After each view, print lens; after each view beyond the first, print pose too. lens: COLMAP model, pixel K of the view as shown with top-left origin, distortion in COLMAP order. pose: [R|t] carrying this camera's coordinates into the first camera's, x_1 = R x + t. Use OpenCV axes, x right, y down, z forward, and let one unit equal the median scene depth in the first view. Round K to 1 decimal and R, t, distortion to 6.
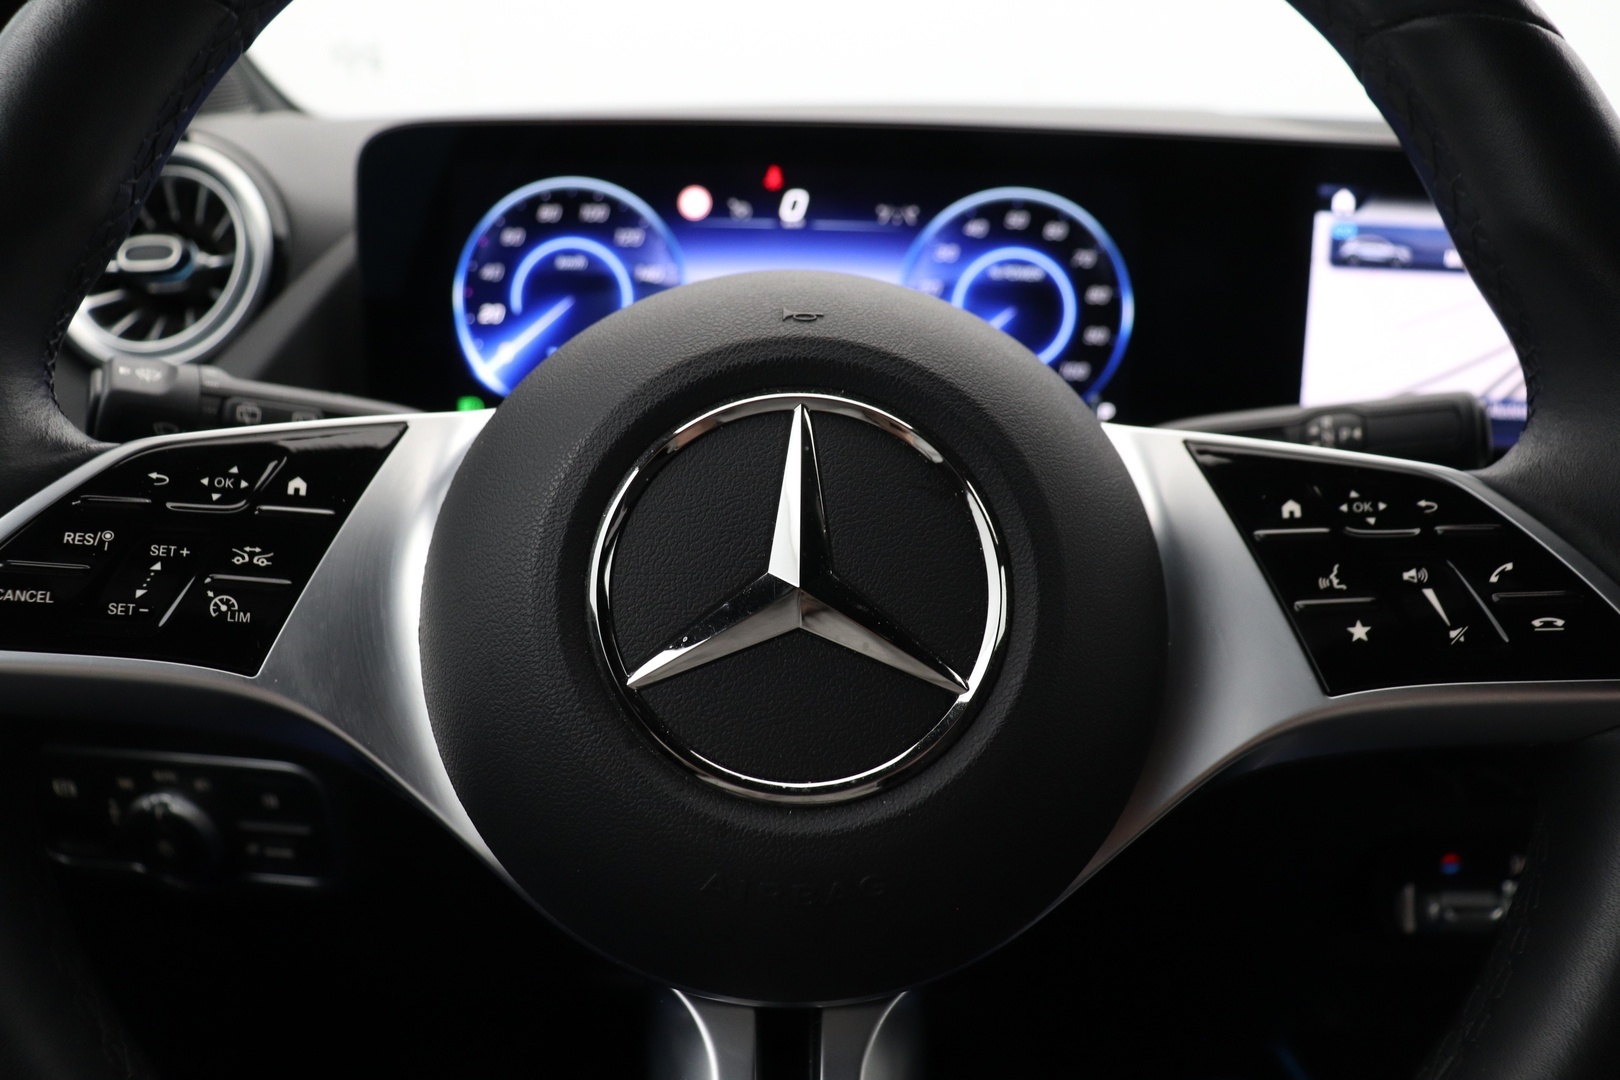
lens RADIAL K [[1362.3, 0, 802.6], [0, 1362.3, 545.1], [0, 0, 1]] dist [-0.185668, 0.142473]
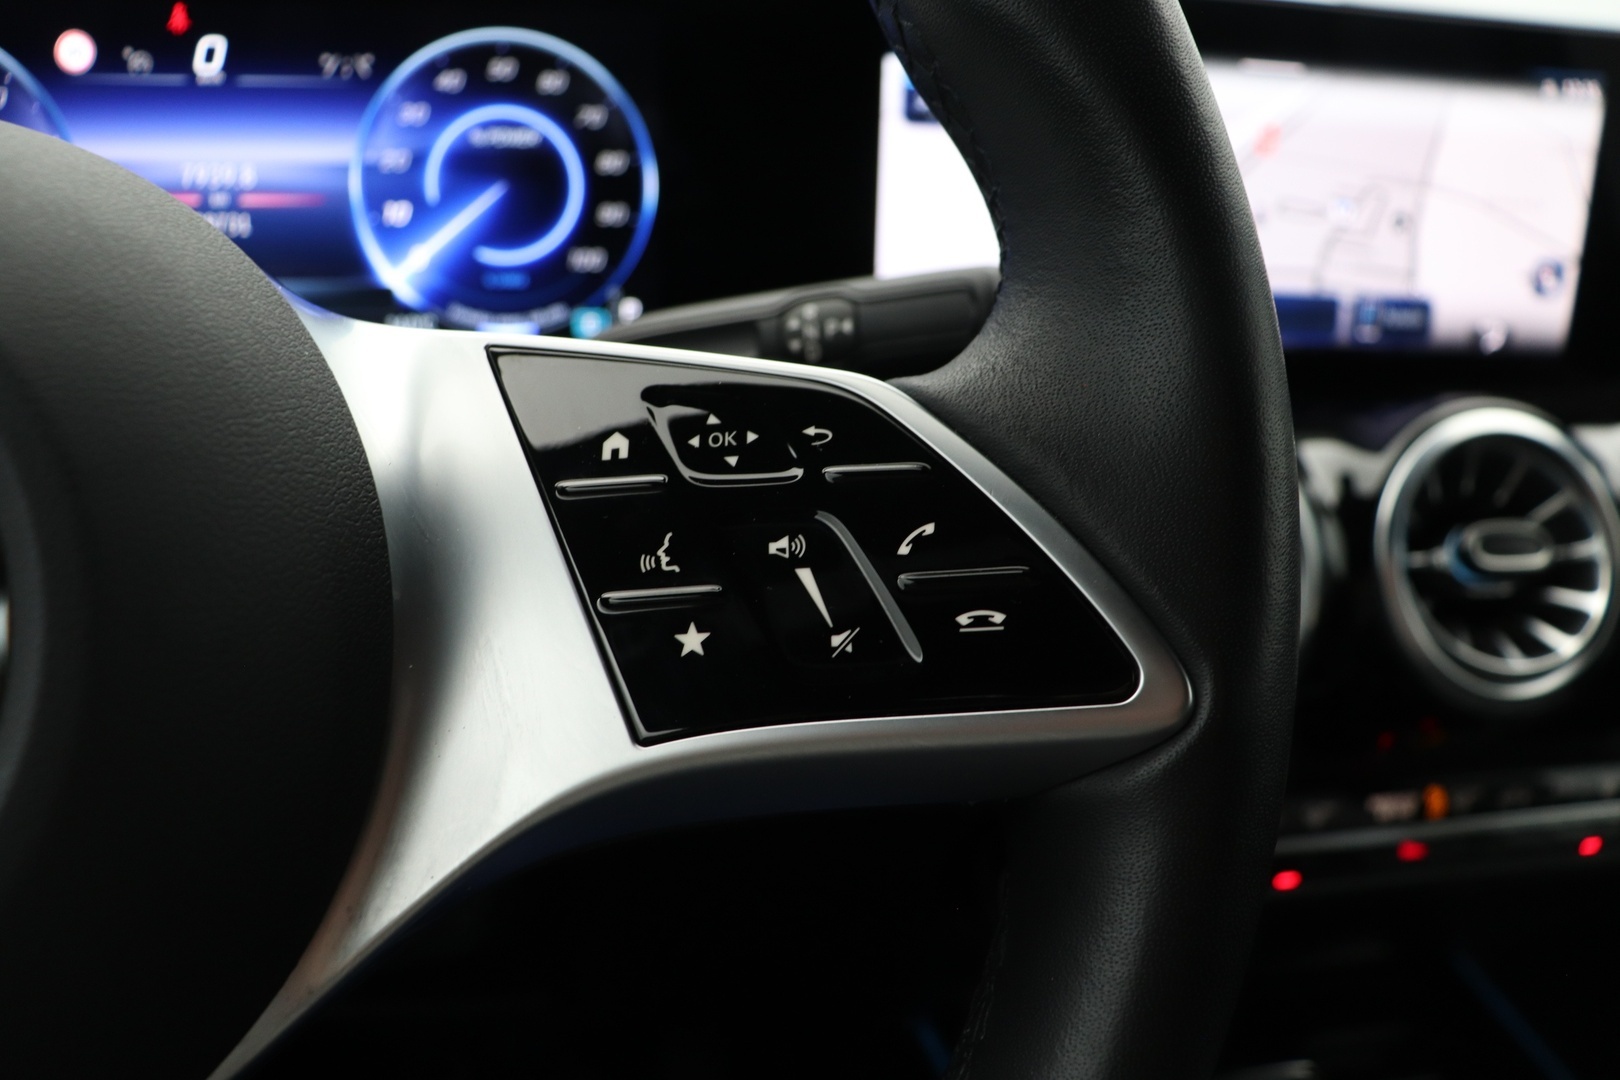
lens RADIAL K [[1370.5, 0, 828.3], [0, 1370.5, 528.4], [0, 0, 1]] dist [-0.197654, 0.157831]
pose [[0.983902, -0.041290, 0.173876, 0.331447], [0.031889, 0.997892, 0.056520, -0.020026], [-0.175843, -0.050066, 0.983144, 0.312346]]
